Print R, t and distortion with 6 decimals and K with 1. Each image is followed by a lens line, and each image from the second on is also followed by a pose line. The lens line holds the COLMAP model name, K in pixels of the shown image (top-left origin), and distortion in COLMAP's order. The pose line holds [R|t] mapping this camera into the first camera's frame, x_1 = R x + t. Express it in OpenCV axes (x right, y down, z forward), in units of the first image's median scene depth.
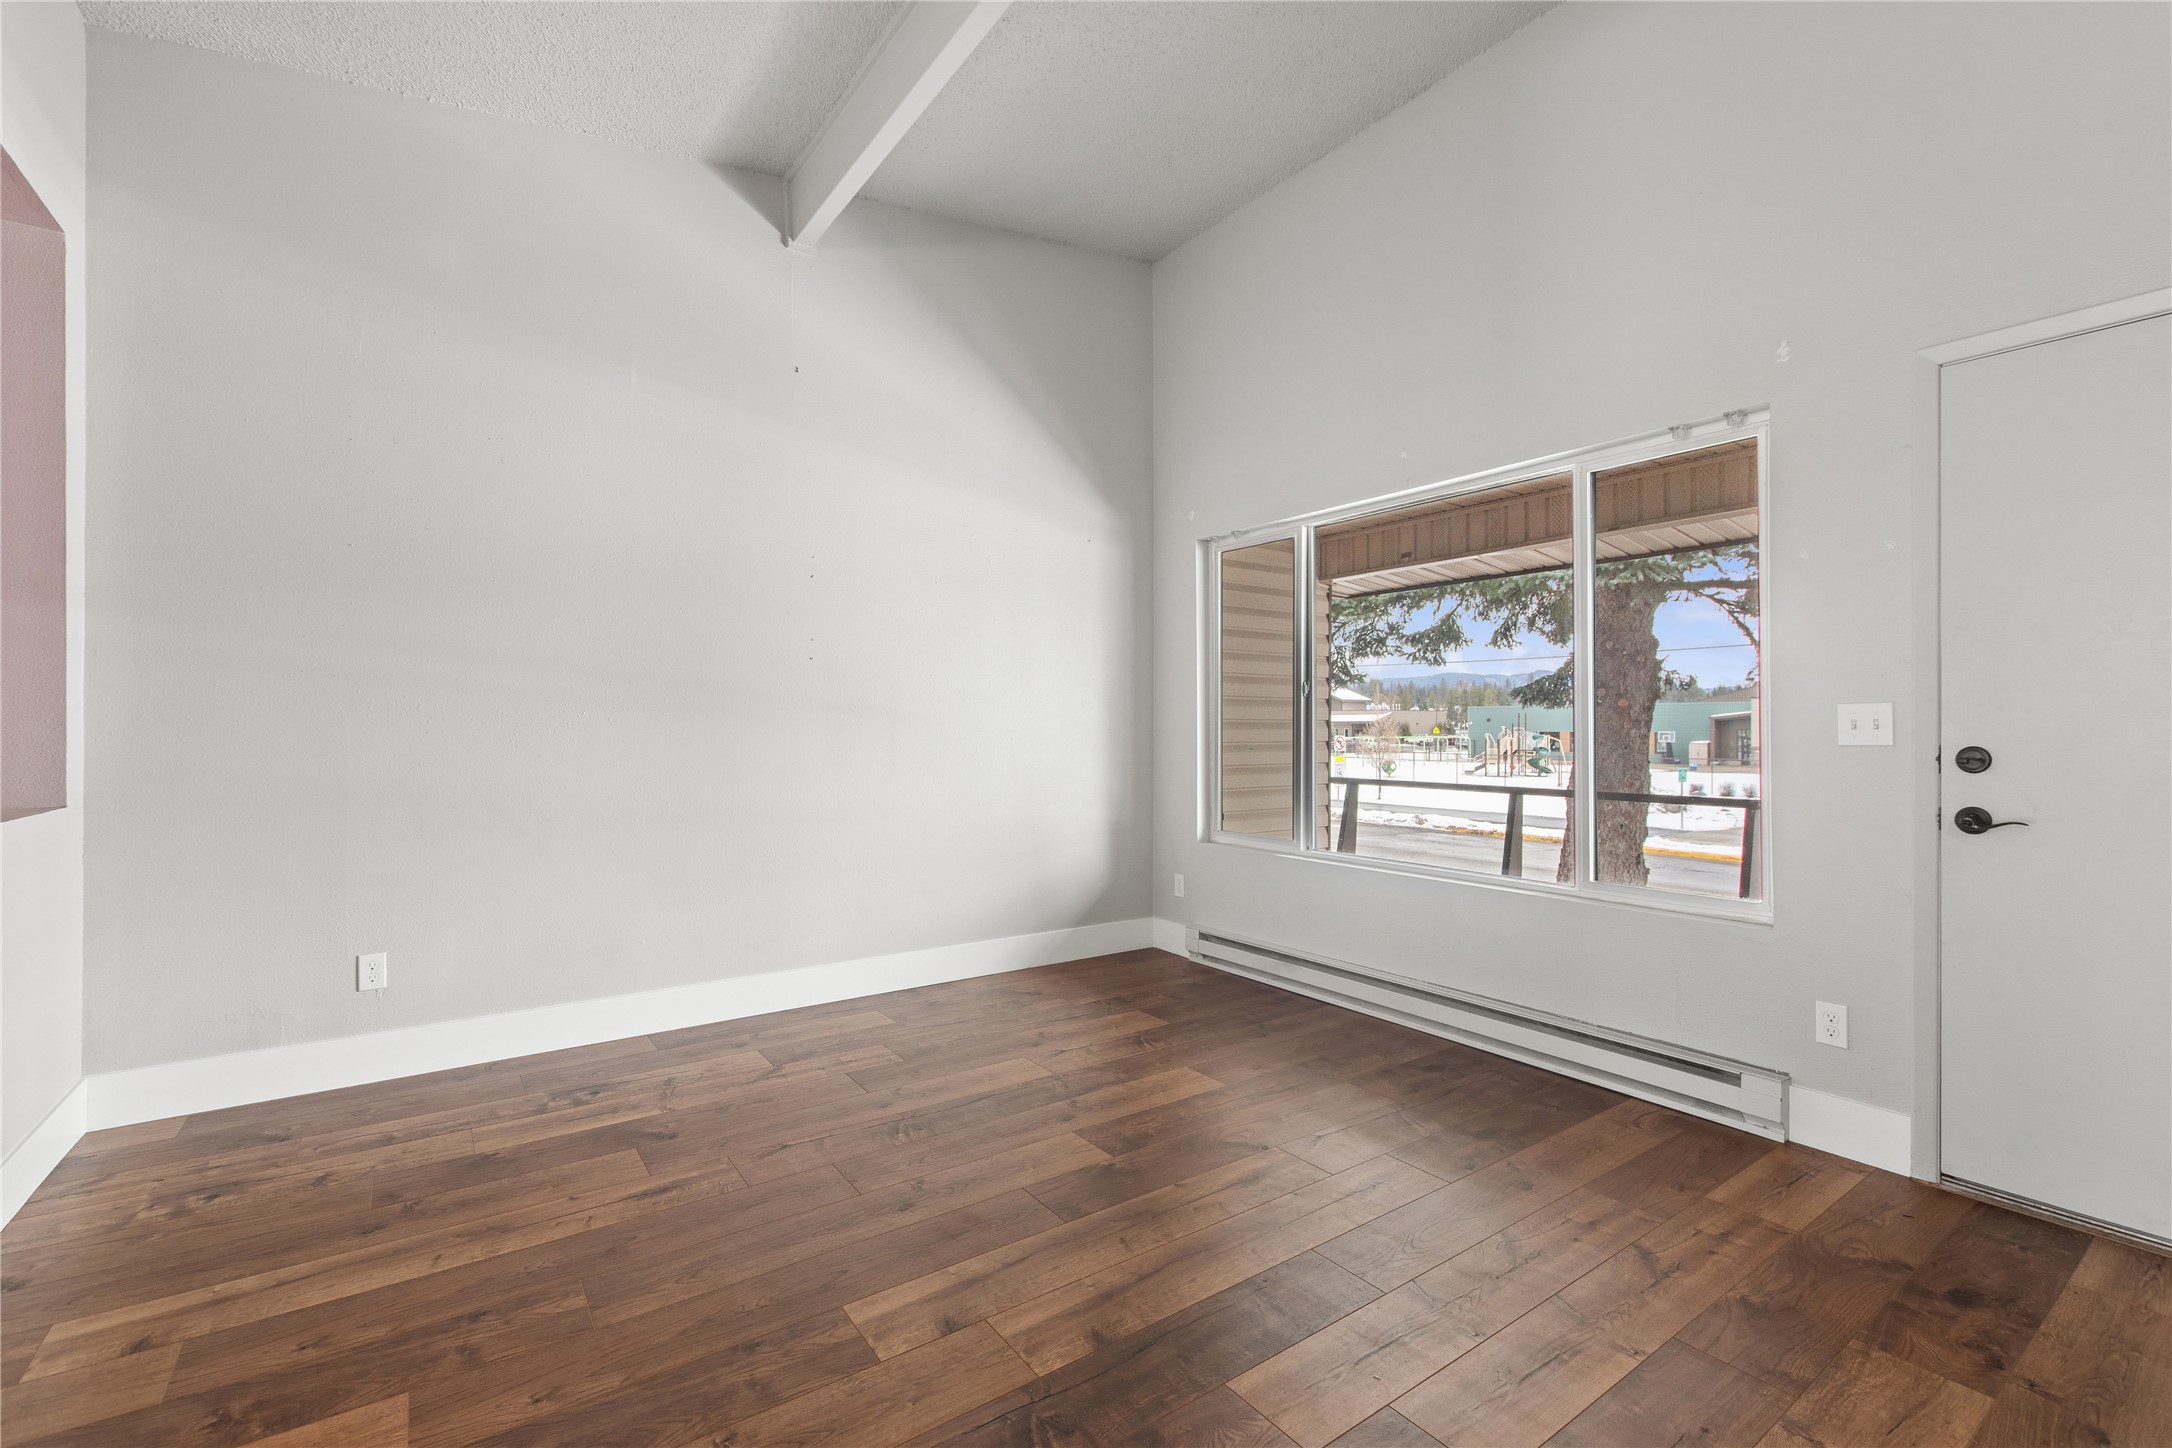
lens RADIAL K [[933.2, 0, 1085.0], [0, 933.2, 723.1], [0, 0, 1]] dist [0.005524, -0.002438]
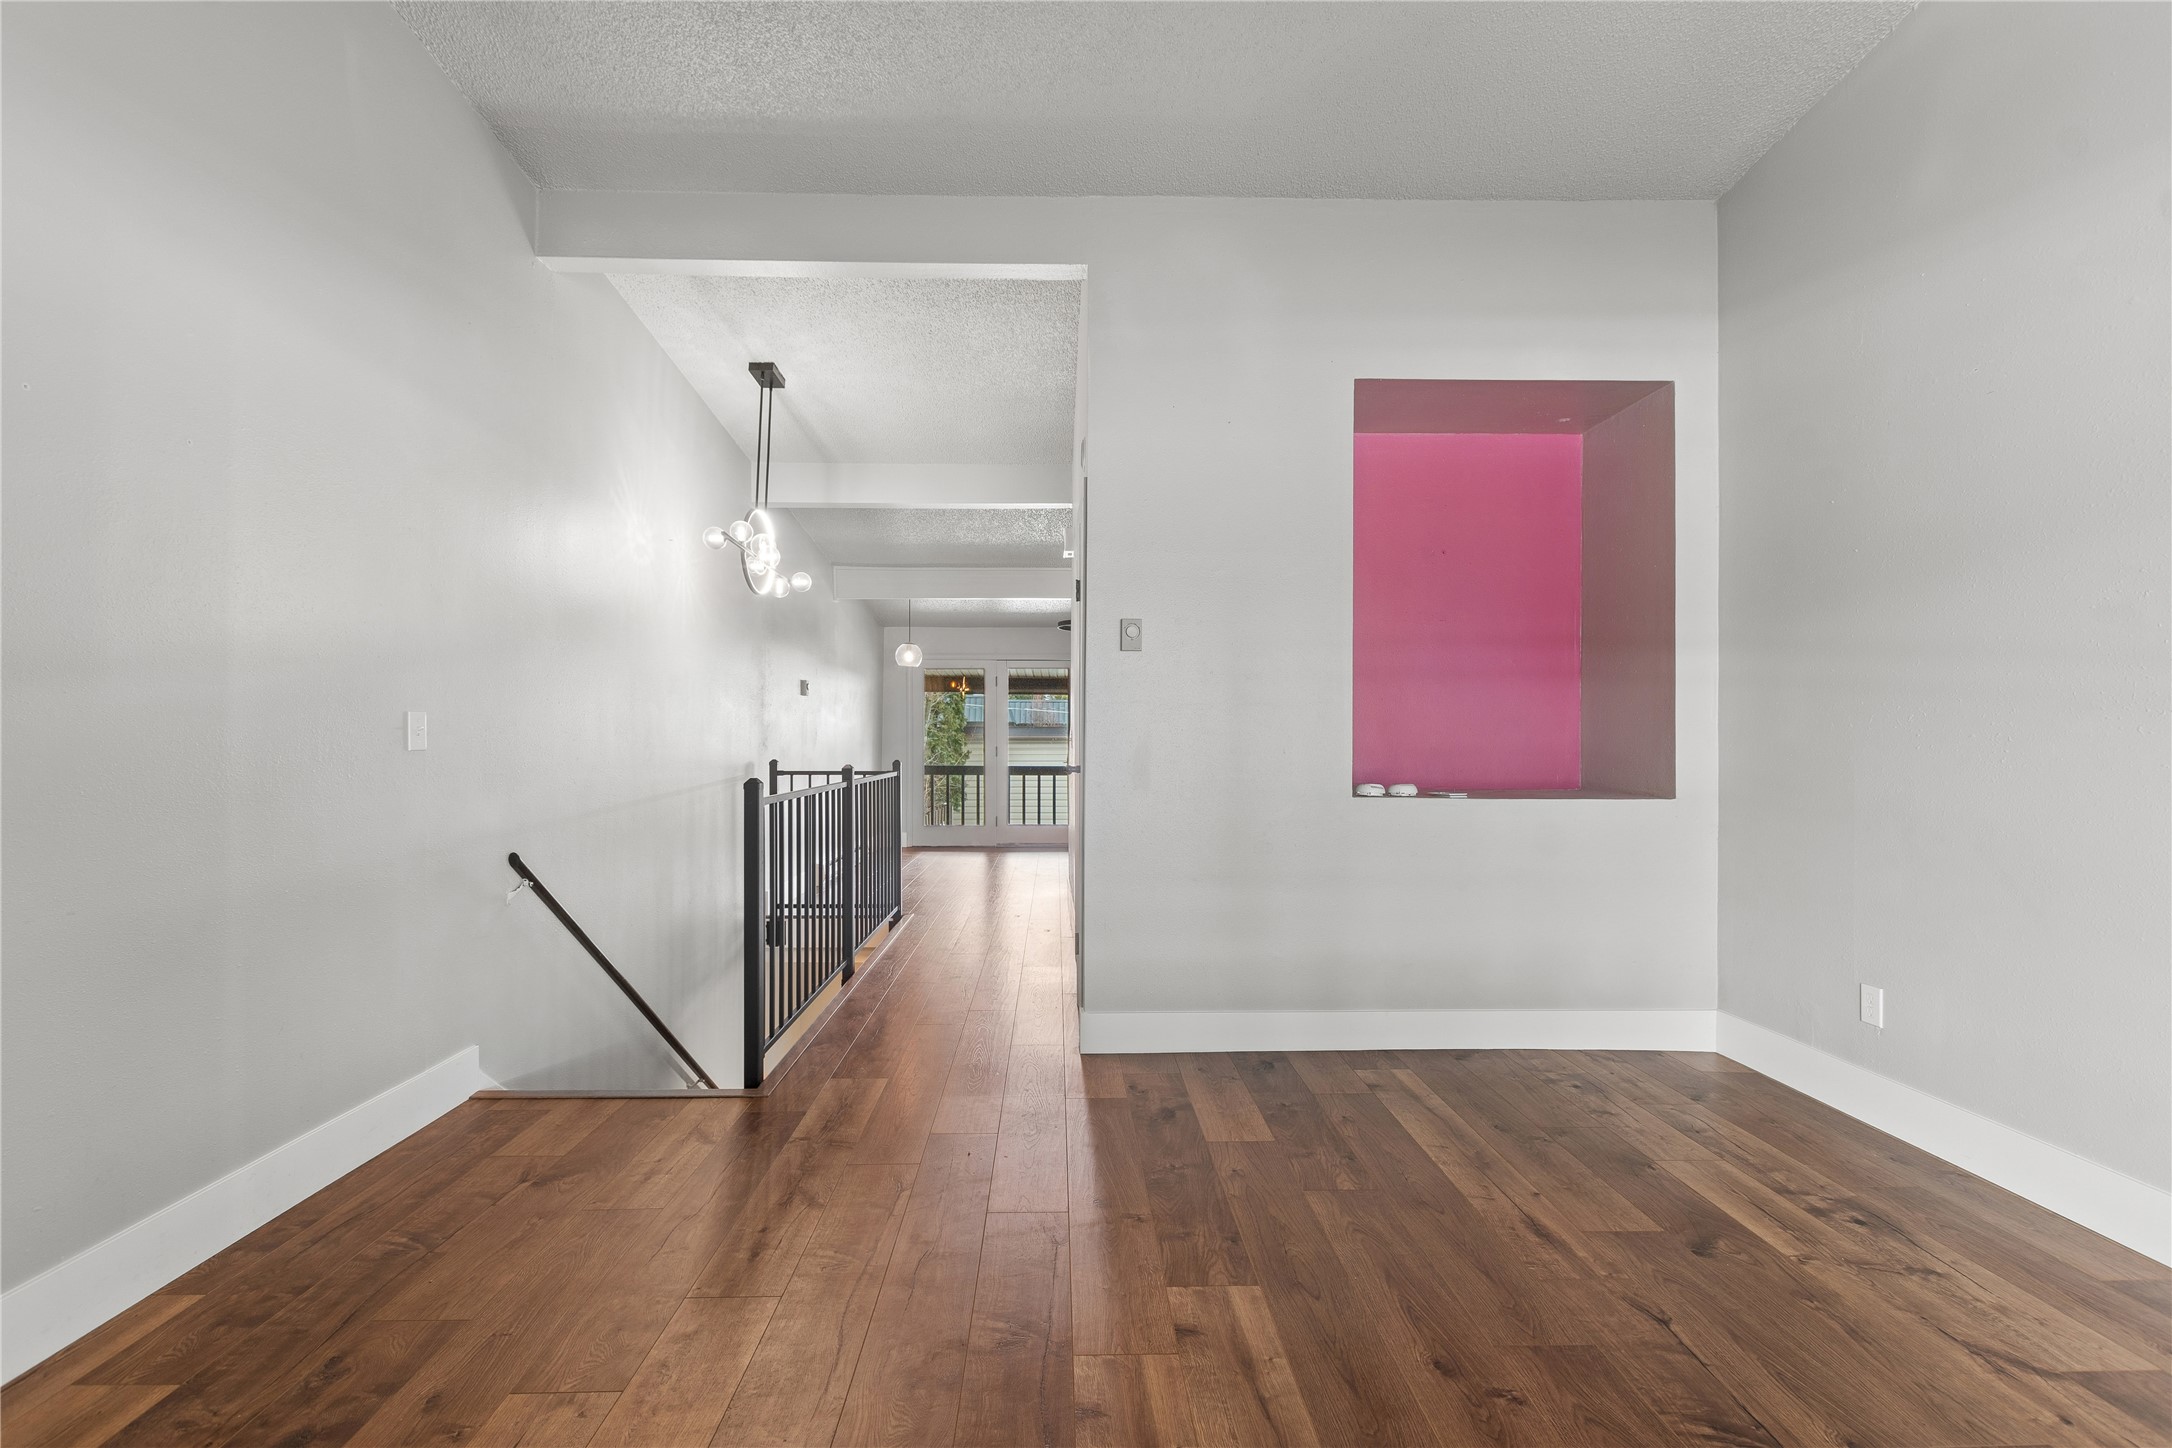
lens RADIAL K [[933.2, 0, 1073.4], [0, 933.2, 734.5], [0, 0, 1]] dist [0.005524, -0.002438]
pose [[-0.560326, -0.005709, -0.828253, 0.489766], [0.000367, 0.999974, -0.007141, 0.004415], [0.828272, -0.004305, -0.560309, 0.942633]]
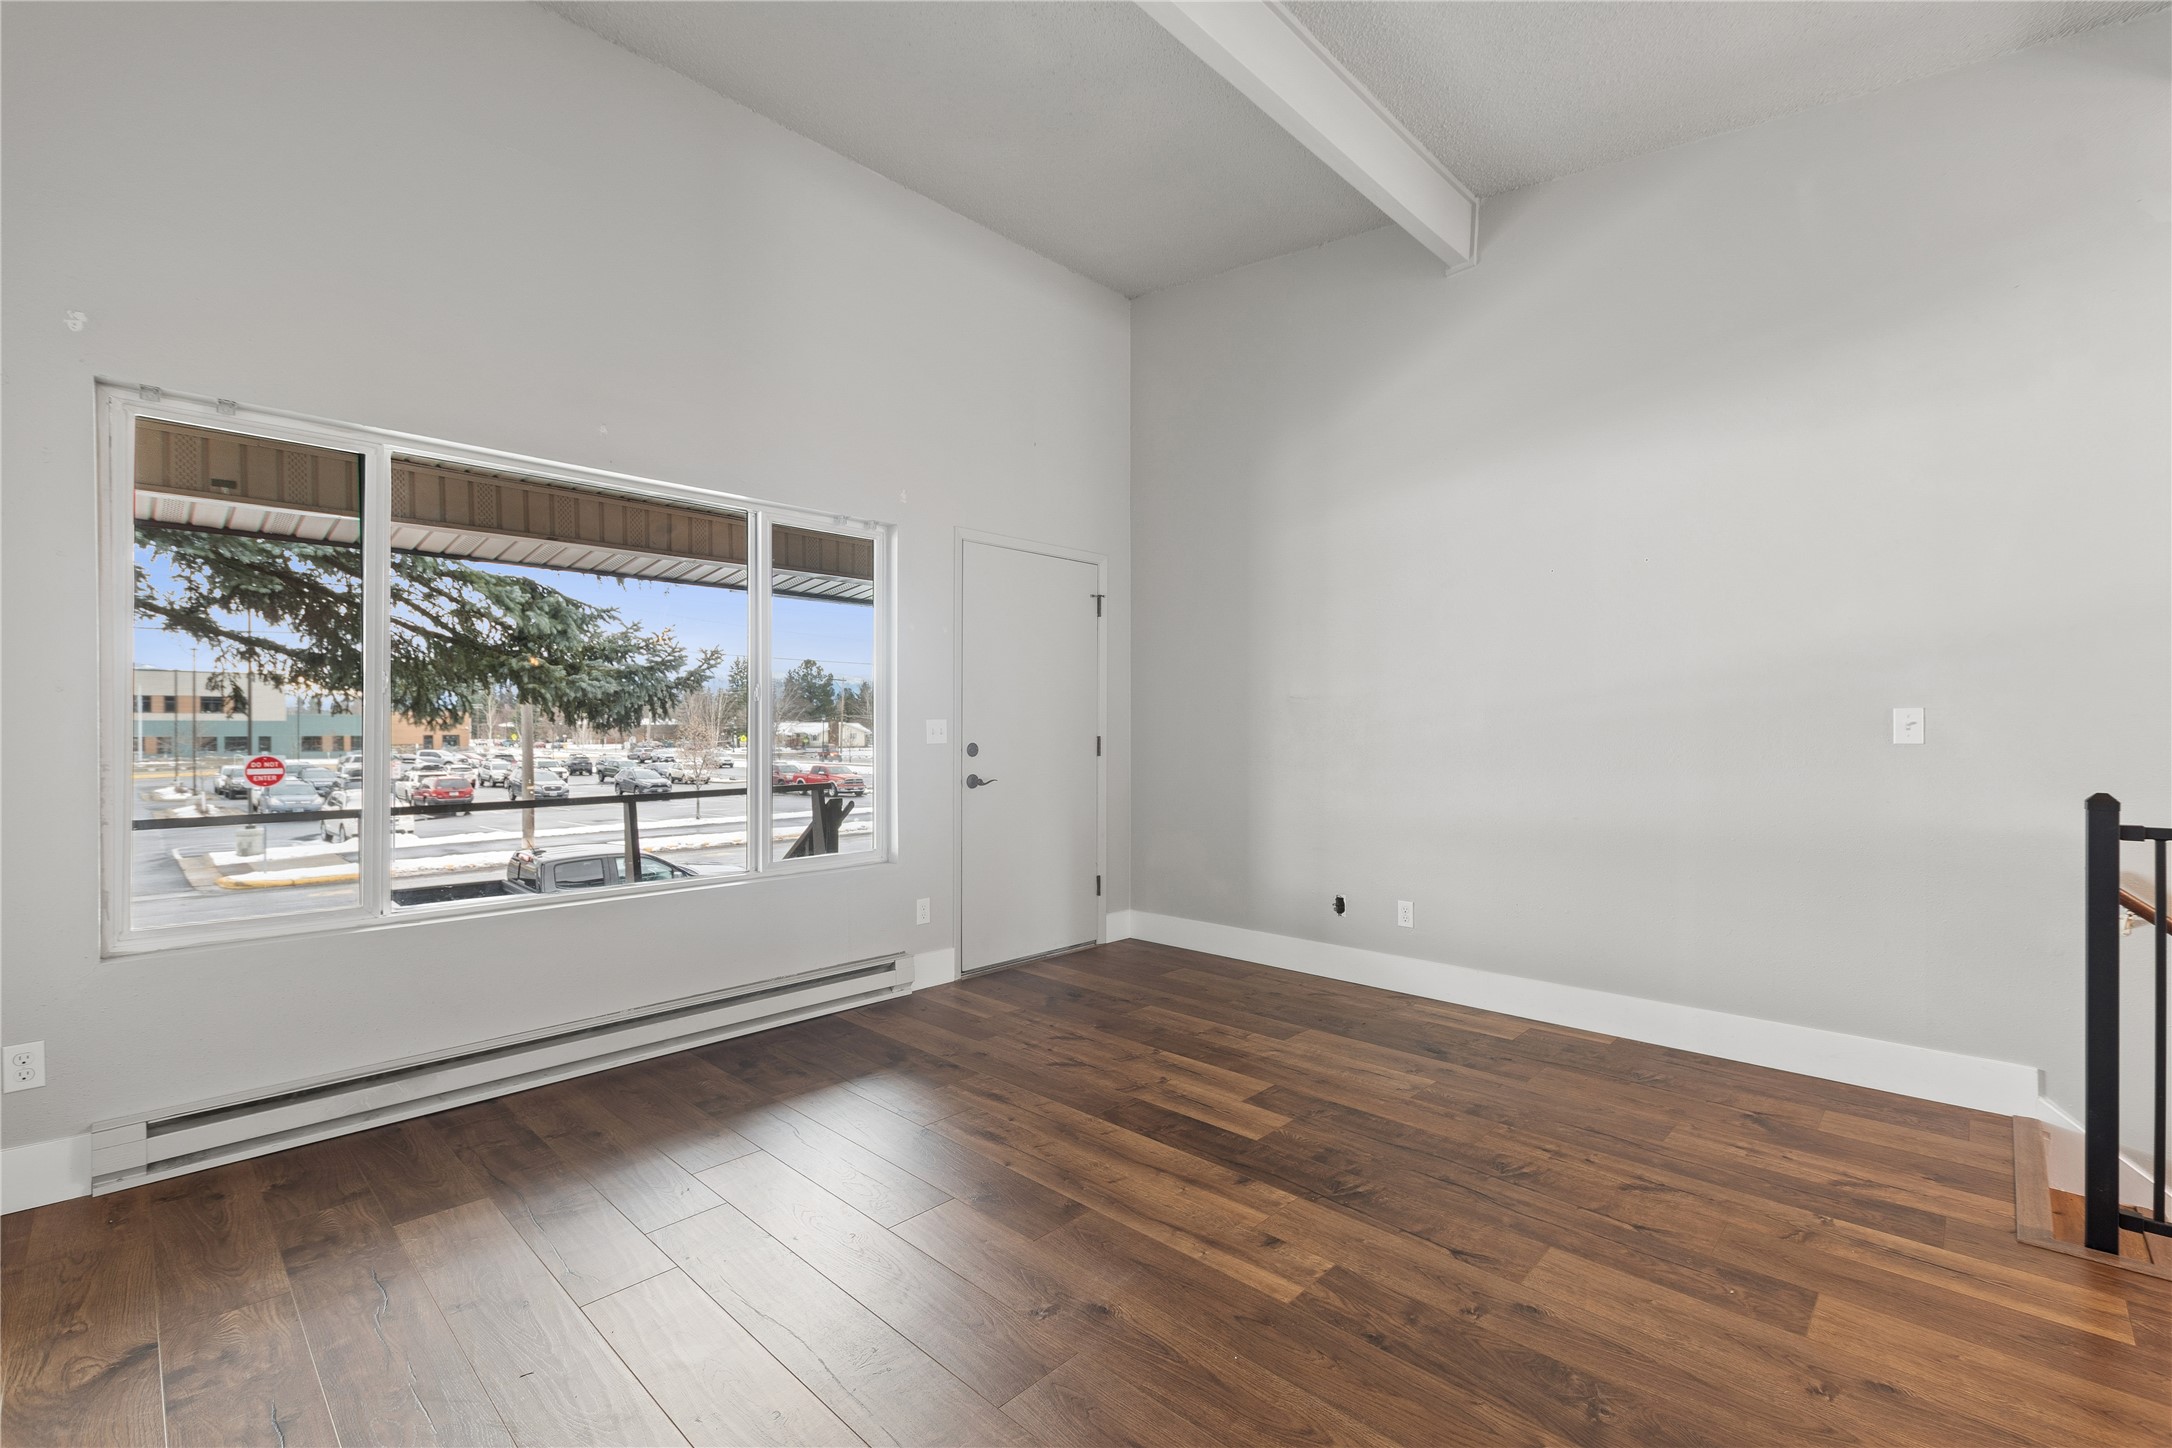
lens RADIAL K [[933.2, 0, 1085.4], [0, 933.2, 728.9], [0, 0, 1]] dist [0.005524, -0.002438]
pose [[-0.185906, 0.000500, 0.982567, -0.811466], [-0.000658, 1.000000, -0.000634, -0.002457], [-0.982567, -0.000764, -0.185905, 0.933027]]
